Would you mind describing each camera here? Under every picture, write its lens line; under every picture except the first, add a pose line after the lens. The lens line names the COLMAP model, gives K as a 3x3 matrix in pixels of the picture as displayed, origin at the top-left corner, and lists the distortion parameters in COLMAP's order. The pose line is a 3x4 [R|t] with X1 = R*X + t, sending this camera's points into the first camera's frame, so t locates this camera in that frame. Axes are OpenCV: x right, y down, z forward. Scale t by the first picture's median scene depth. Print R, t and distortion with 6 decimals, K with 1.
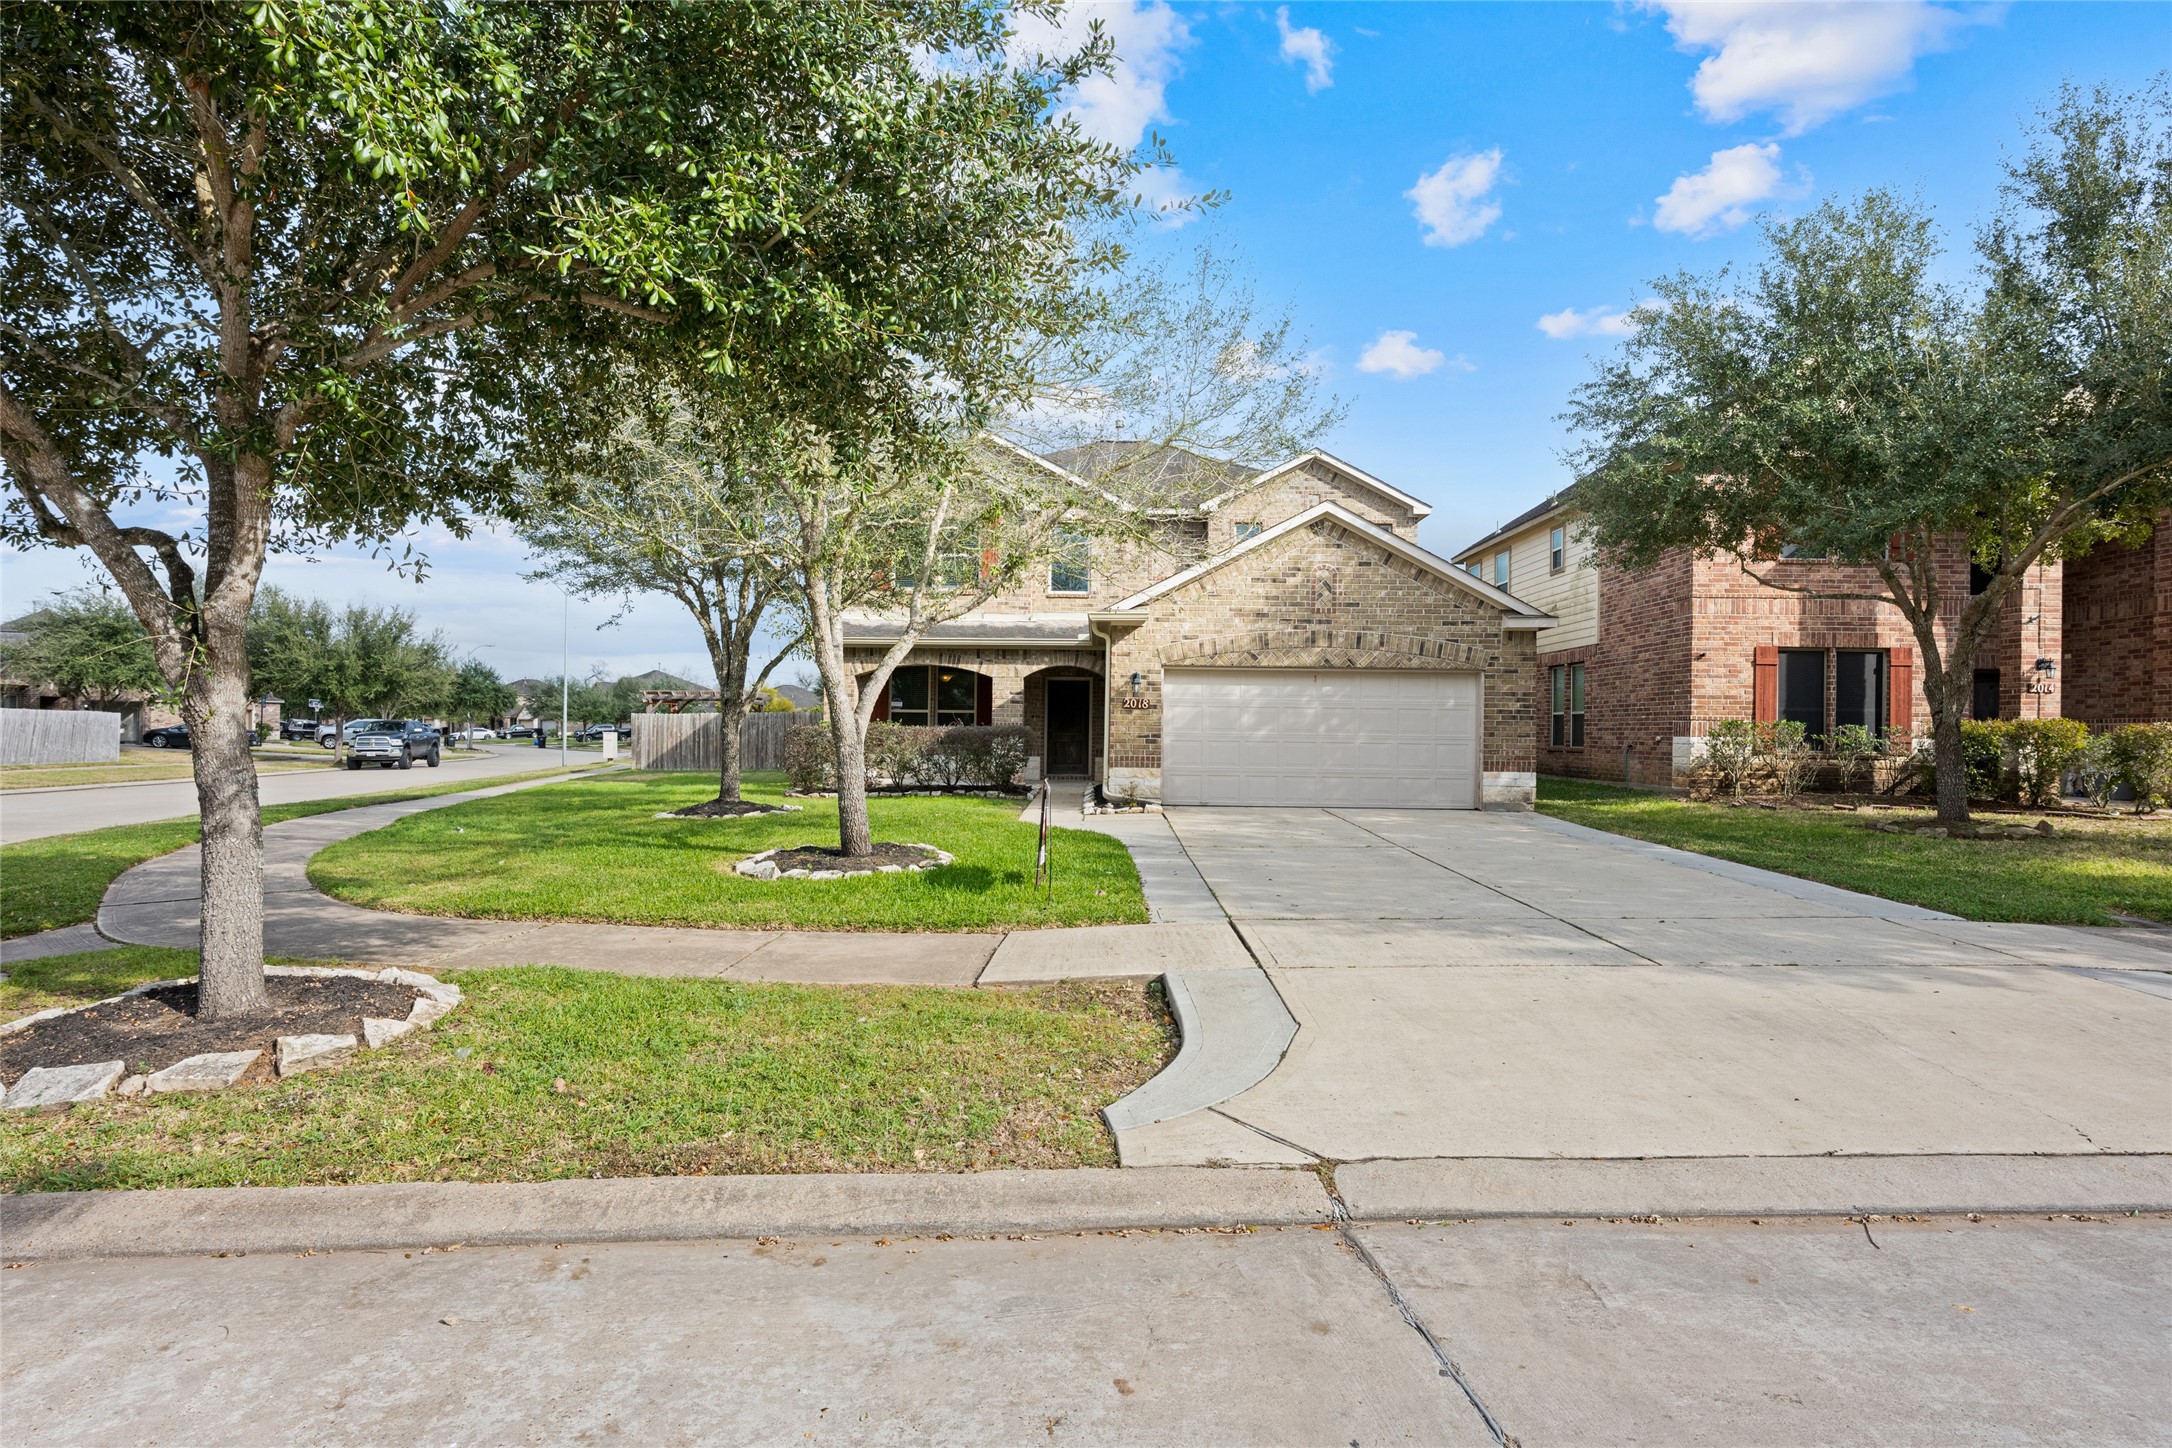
lens RADIAL K [[1120.3, 0, 1086.2], [0, 1120.3, 725.7], [0, 0, 1]] dist [0.002031, -0.000575]
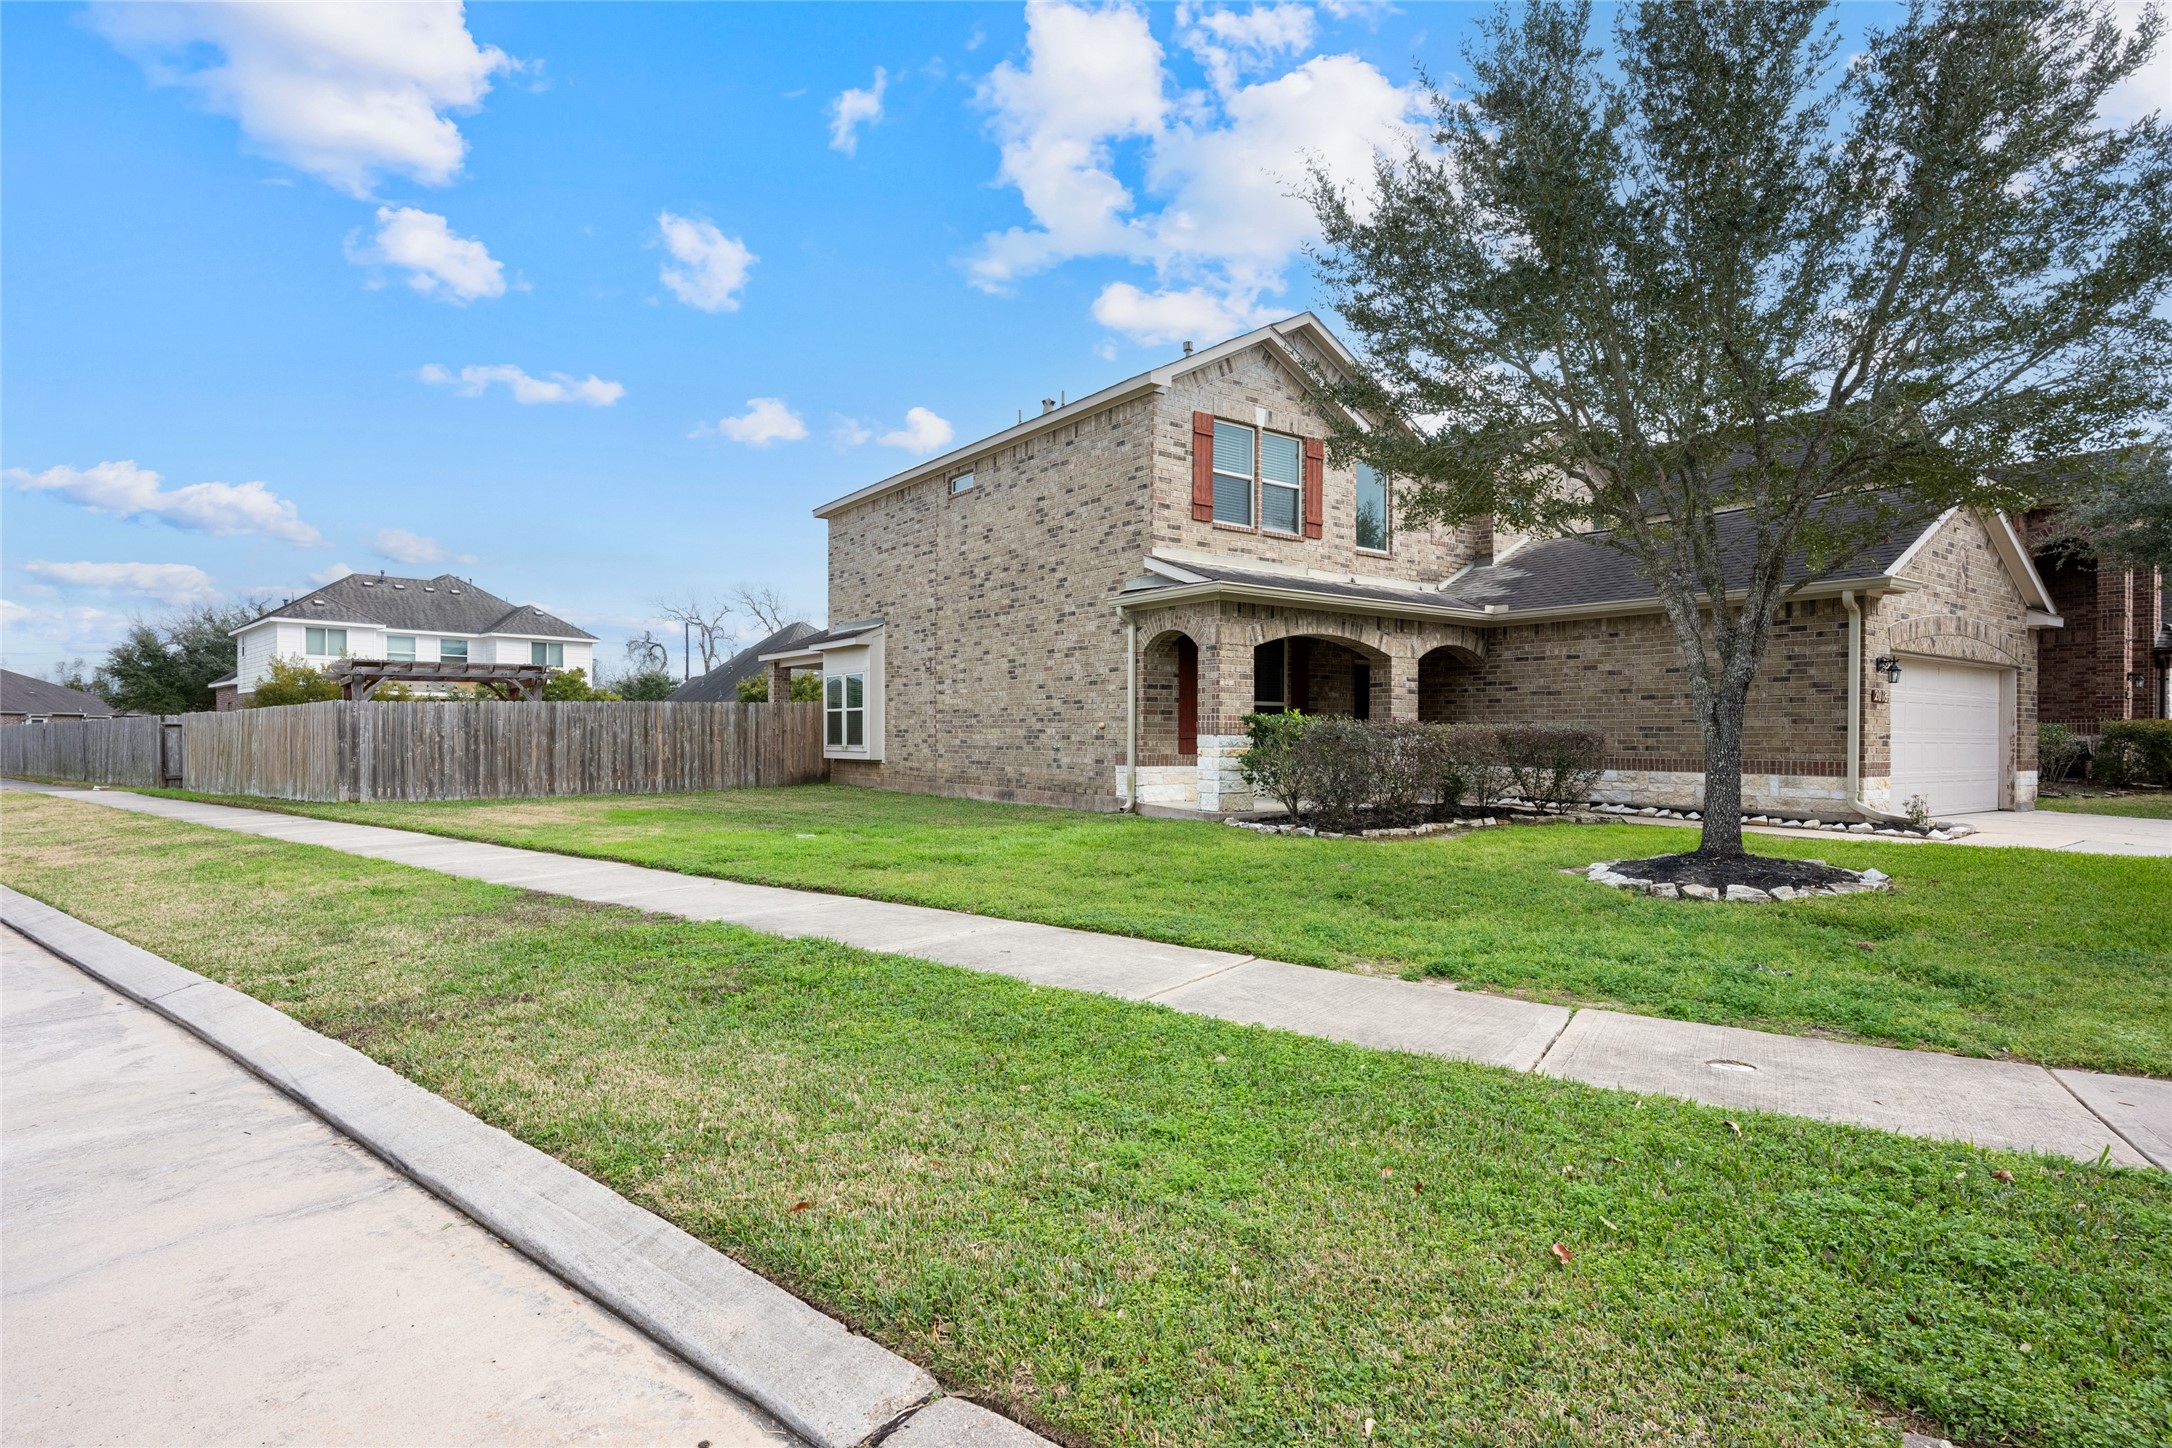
lens RADIAL K [[1132.9, 0, 1074.4], [0, 1132.9, 728.3], [0, 0, 1]] dist [0.001426, 0.000181]
pose [[0.807691, -0.000294, 0.589606, -0.881027], [-0.001580, 0.999995, 0.002663, 0.001667], [-0.589604, -0.003082, 0.807687, 0.683274]]
